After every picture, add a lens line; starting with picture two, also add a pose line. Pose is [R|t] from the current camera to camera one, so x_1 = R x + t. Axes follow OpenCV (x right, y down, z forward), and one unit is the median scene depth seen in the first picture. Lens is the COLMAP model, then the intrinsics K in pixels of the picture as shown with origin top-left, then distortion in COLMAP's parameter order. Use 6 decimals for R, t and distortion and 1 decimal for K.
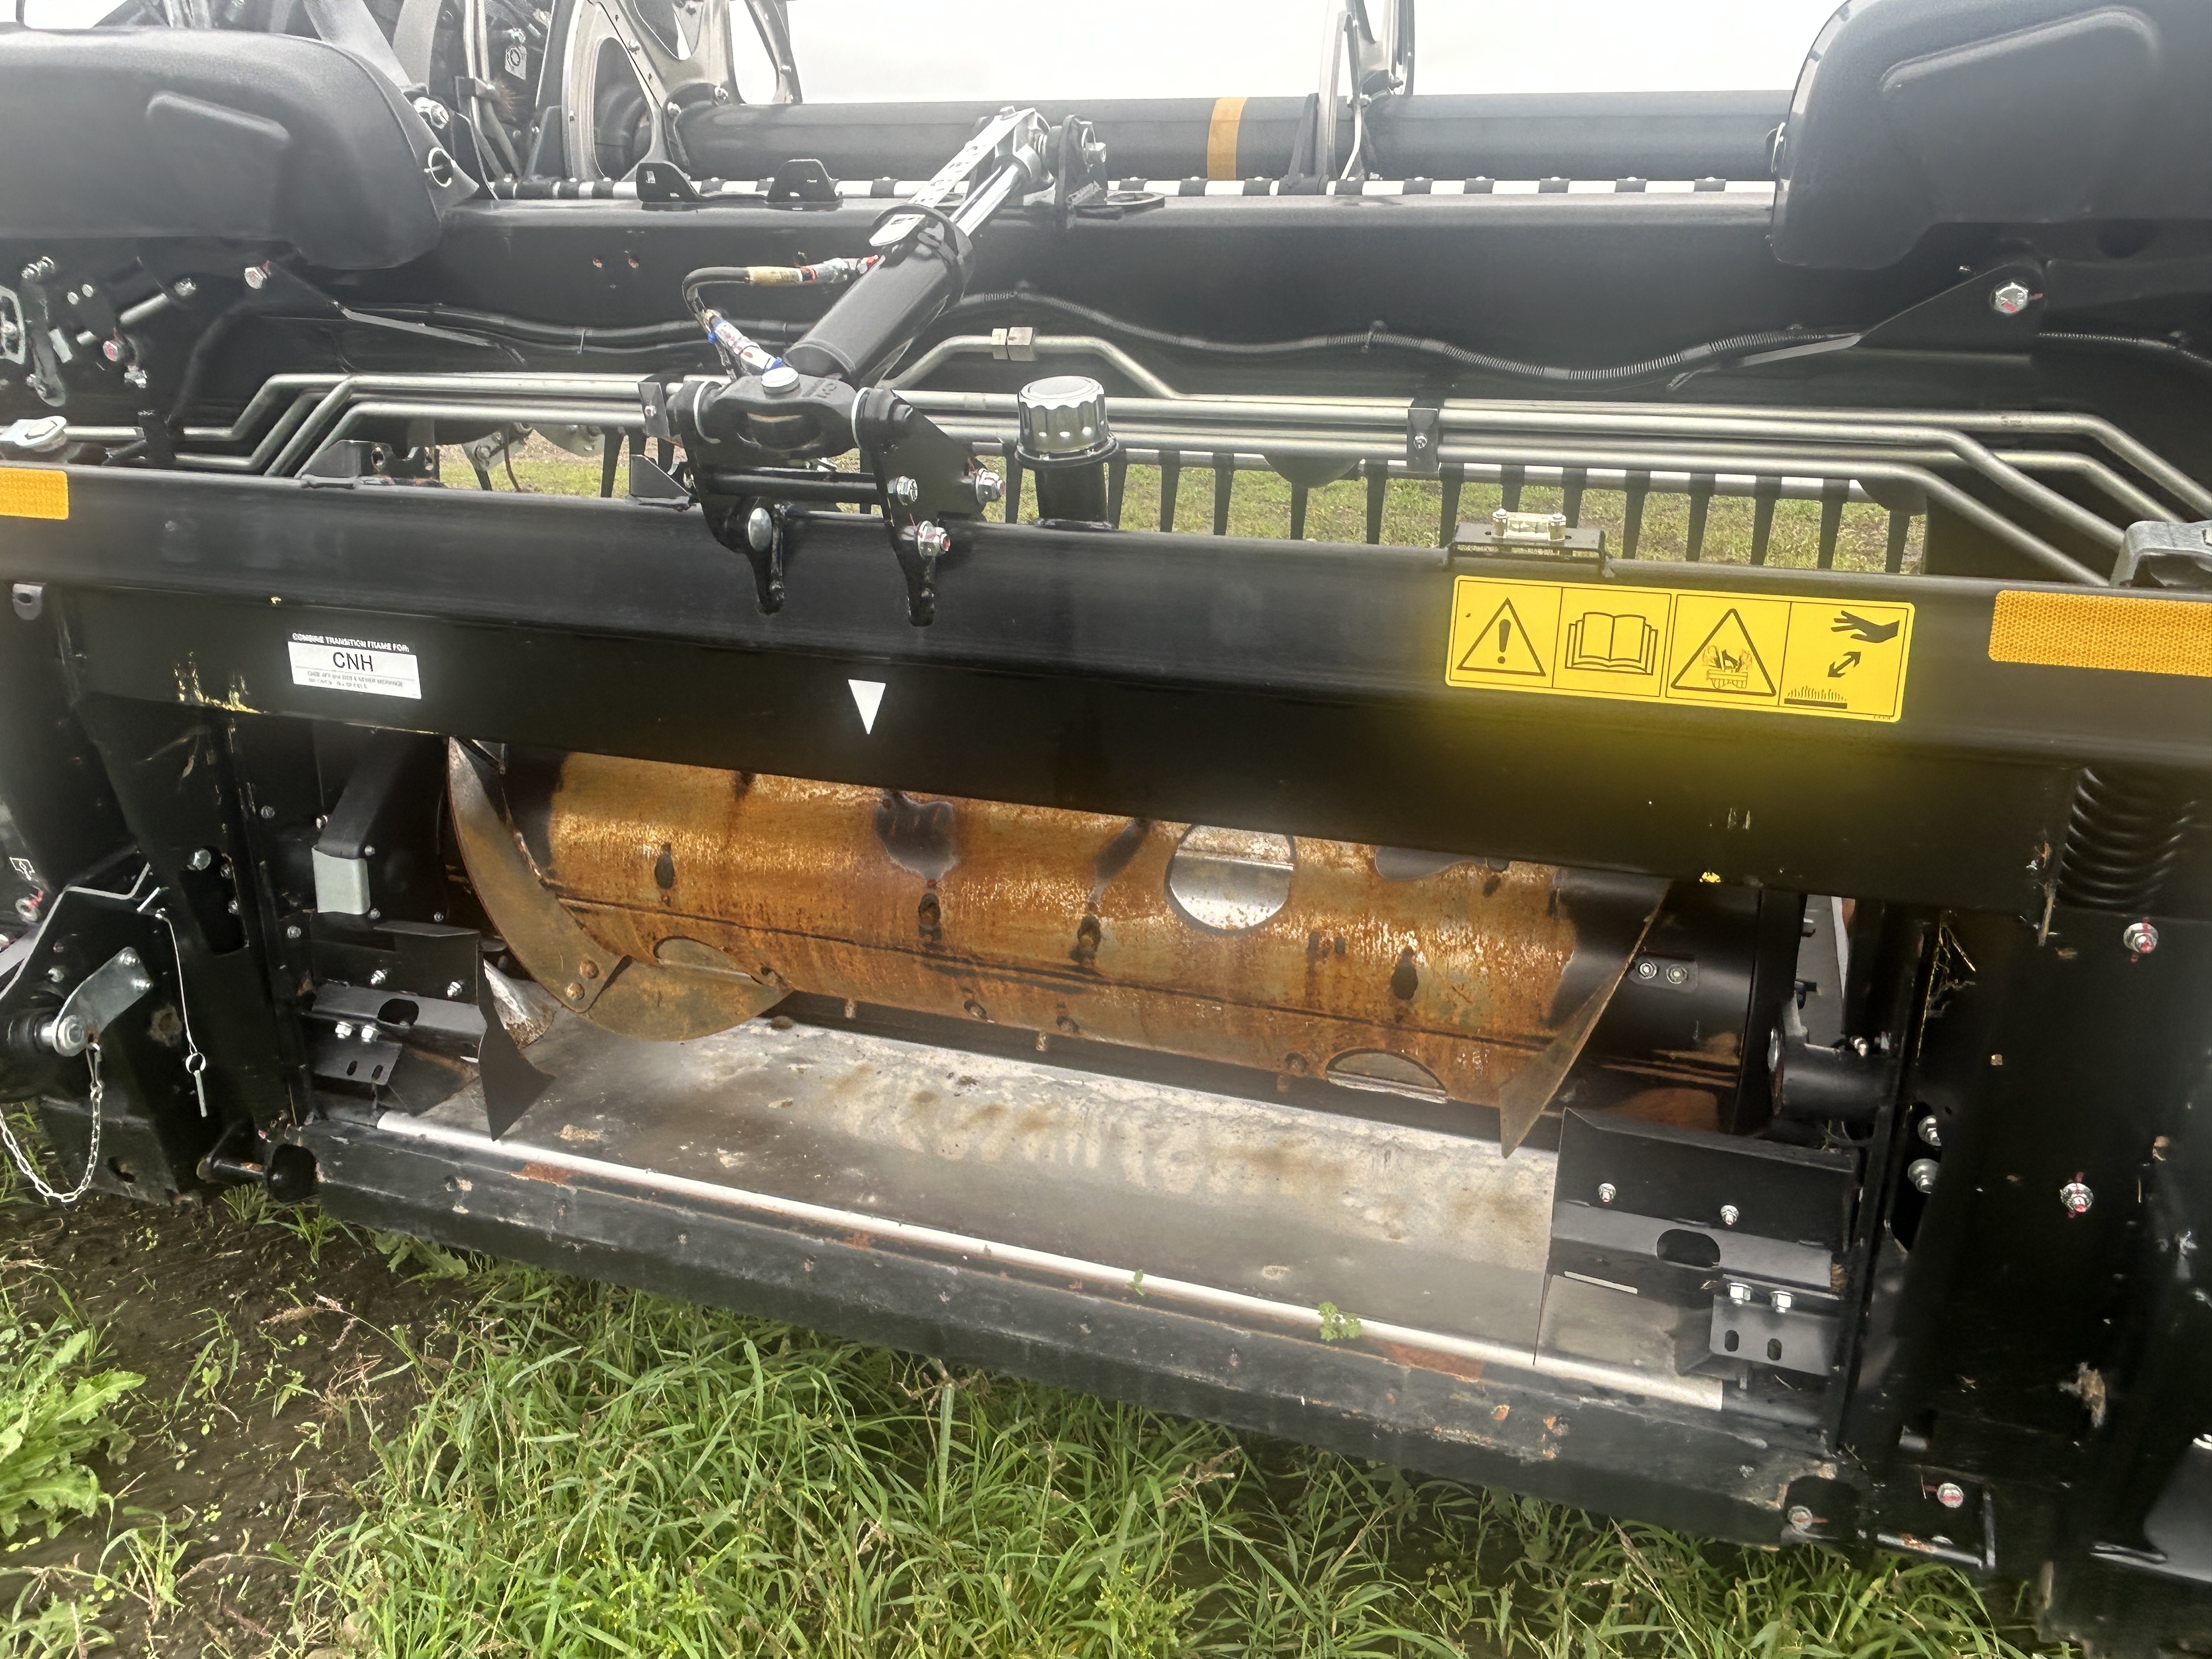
lens RADIAL K [[1580.8, 0, 1105.7], [0, 1580.8, 722.3], [0, 0, 1]] dist [-0.004277, -0.003994]
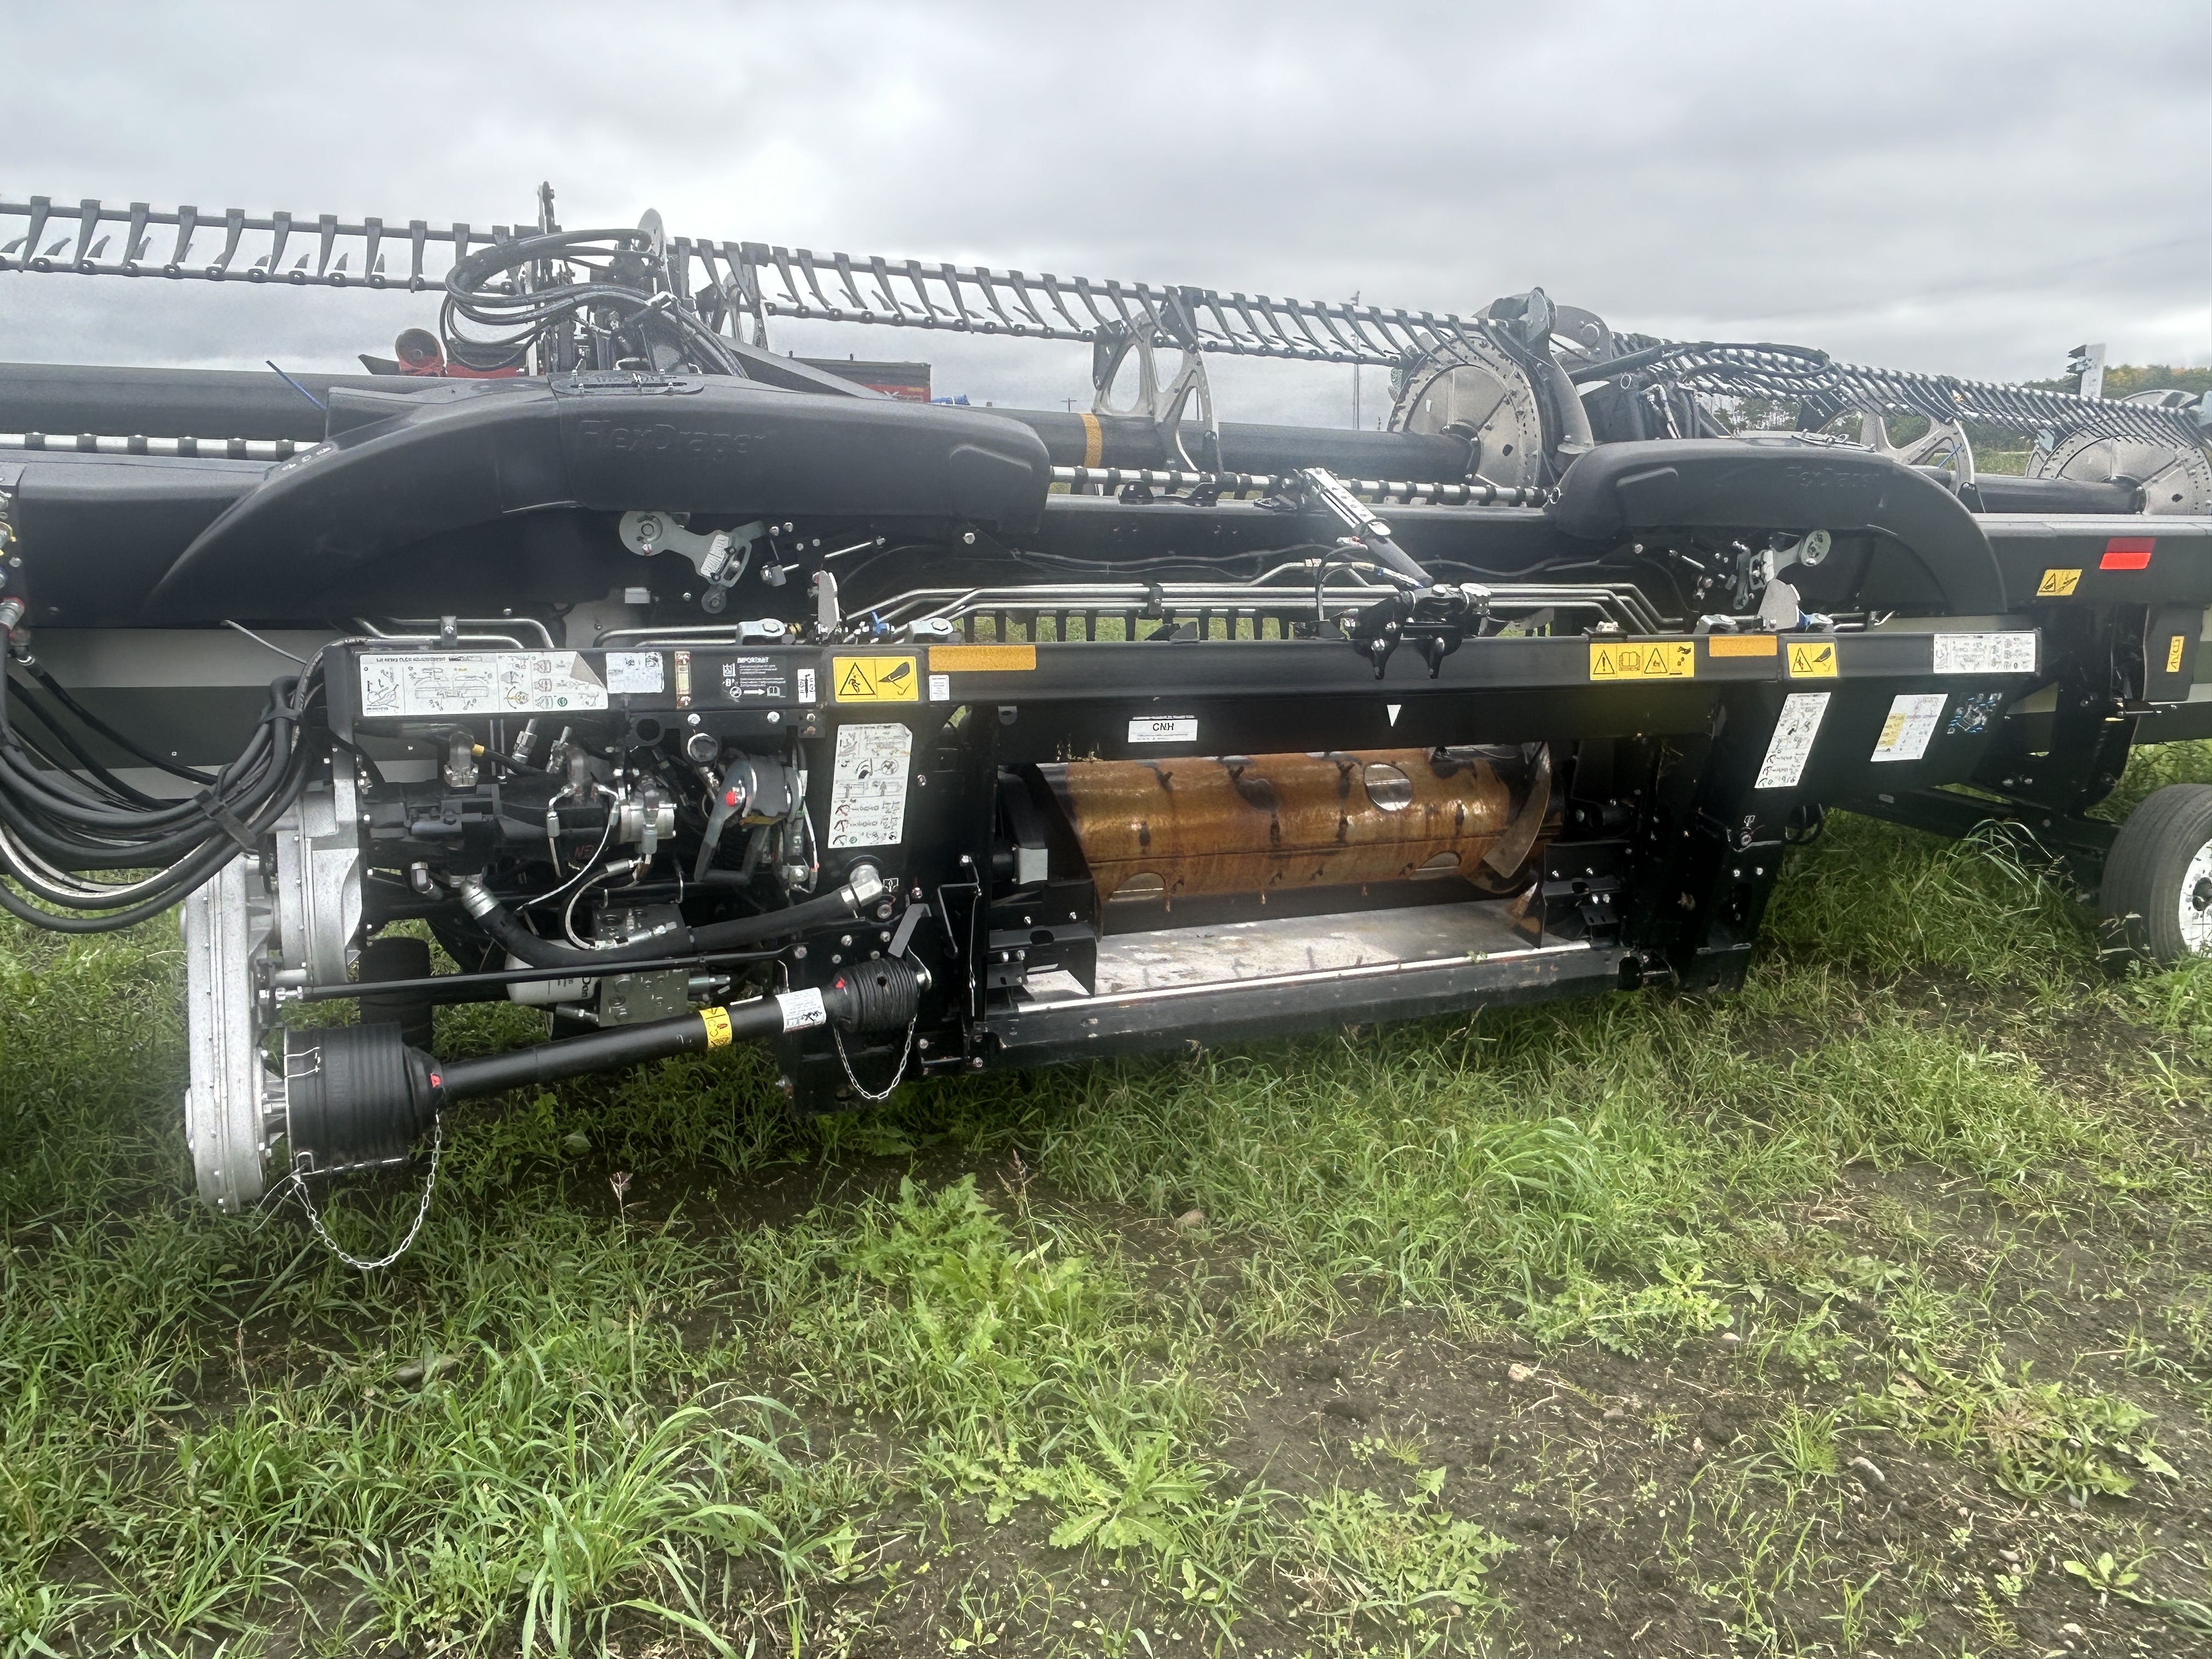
lens RADIAL K [[1580.8, 0, 1105.7], [0, 1580.8, 722.3], [0, 0, 1]] dist [-0.004277, -0.003994]
pose [[0.743404, -0.095104, 0.662046, -1.861139], [0.147185, 0.988836, -0.023224, -0.006810], [-0.652447, 0.114709, 0.749103, -0.500853]]
